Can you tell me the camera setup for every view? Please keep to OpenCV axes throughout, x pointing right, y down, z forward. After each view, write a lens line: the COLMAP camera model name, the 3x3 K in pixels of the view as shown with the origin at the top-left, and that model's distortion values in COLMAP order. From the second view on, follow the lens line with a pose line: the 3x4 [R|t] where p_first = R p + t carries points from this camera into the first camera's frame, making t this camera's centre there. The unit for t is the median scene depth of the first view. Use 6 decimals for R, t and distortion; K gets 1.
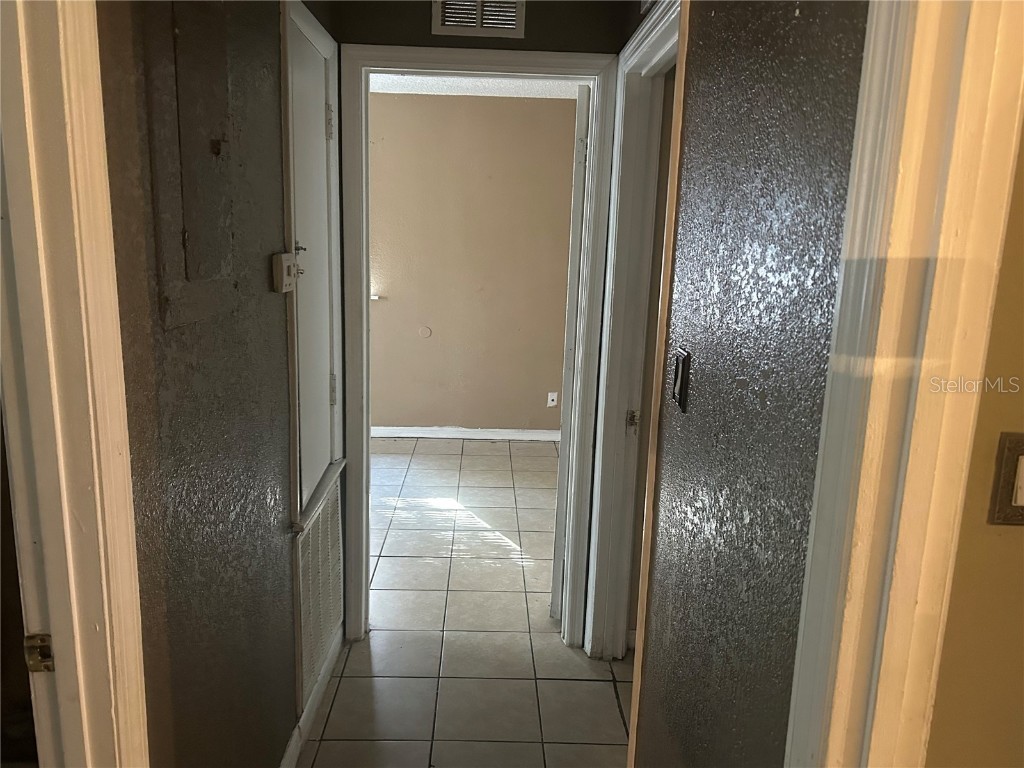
lens RADIAL K [[770.0, 0, 510.4], [0, 770.0, 384.7], [0, 0, 1]] dist [0.035012, -0.058604]
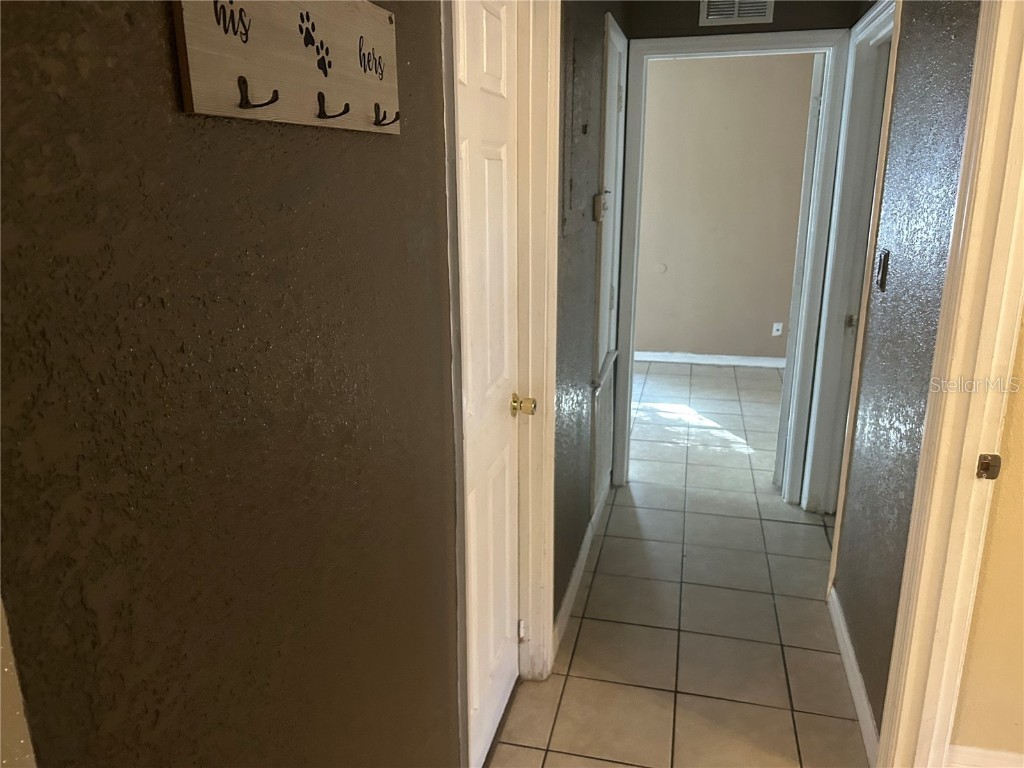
lens RADIAL K [[770.0, 0, 497.0], [0, 770.0, 383.6], [0, 0, 1]] dist [0.035012, -0.058604]
pose [[0.959140, 0.035301, -0.280722, -0.035051], [-0.018761, 0.997938, 0.061389, 0.074898], [0.282310, -0.053614, 0.957824, -0.356771]]
